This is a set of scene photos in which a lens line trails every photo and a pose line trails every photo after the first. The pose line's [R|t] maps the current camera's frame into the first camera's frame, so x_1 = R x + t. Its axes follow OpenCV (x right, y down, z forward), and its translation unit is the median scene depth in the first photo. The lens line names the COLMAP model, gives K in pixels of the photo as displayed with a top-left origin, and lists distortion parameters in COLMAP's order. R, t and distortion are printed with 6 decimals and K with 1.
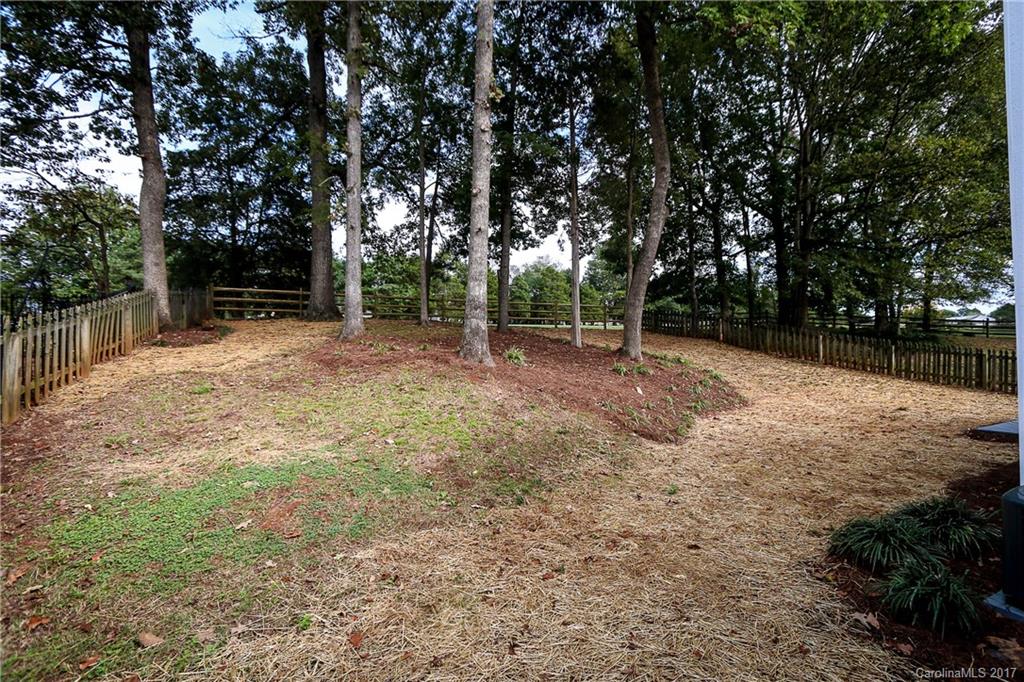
lens RADIAL K [[473.7, 0, 510.4], [0, 473.7, 341.7], [0, 0, 1]] dist [-0.001367, -0.000329]
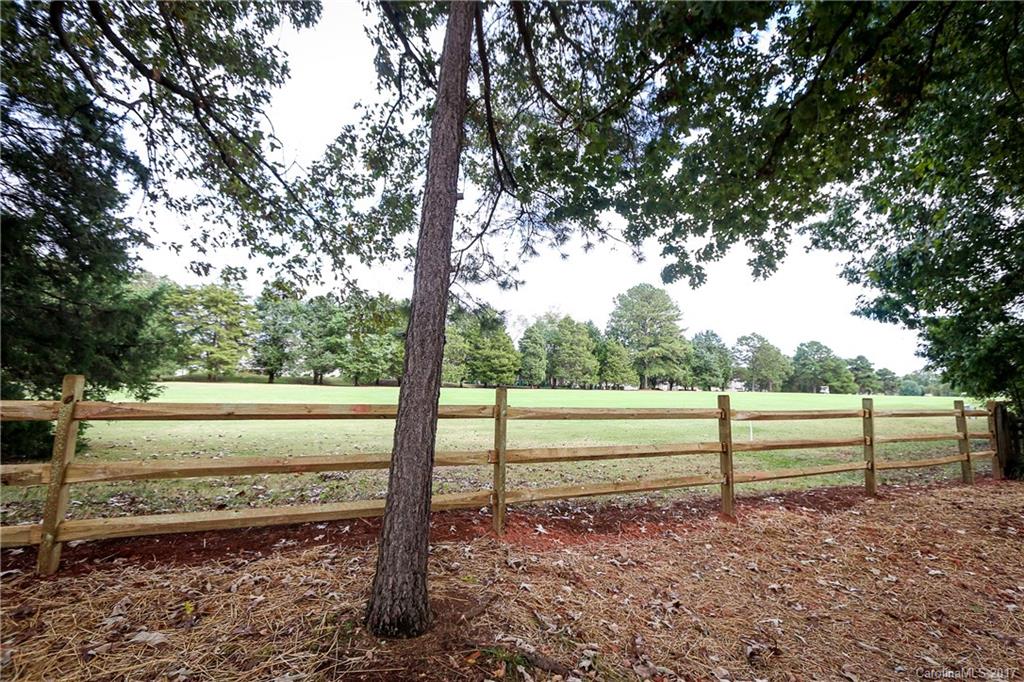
lens RADIAL K [[473.7, 0, 514.0], [0, 473.7, 339.7], [0, 0, 1]] dist [-0.001367, -0.000329]
pose [[0.999317, 0.016695, 0.032969, -0.038927], [-0.012743, 0.993093, -0.116633, -0.024846], [-0.034689, 0.116133, 0.992628, 0.212657]]
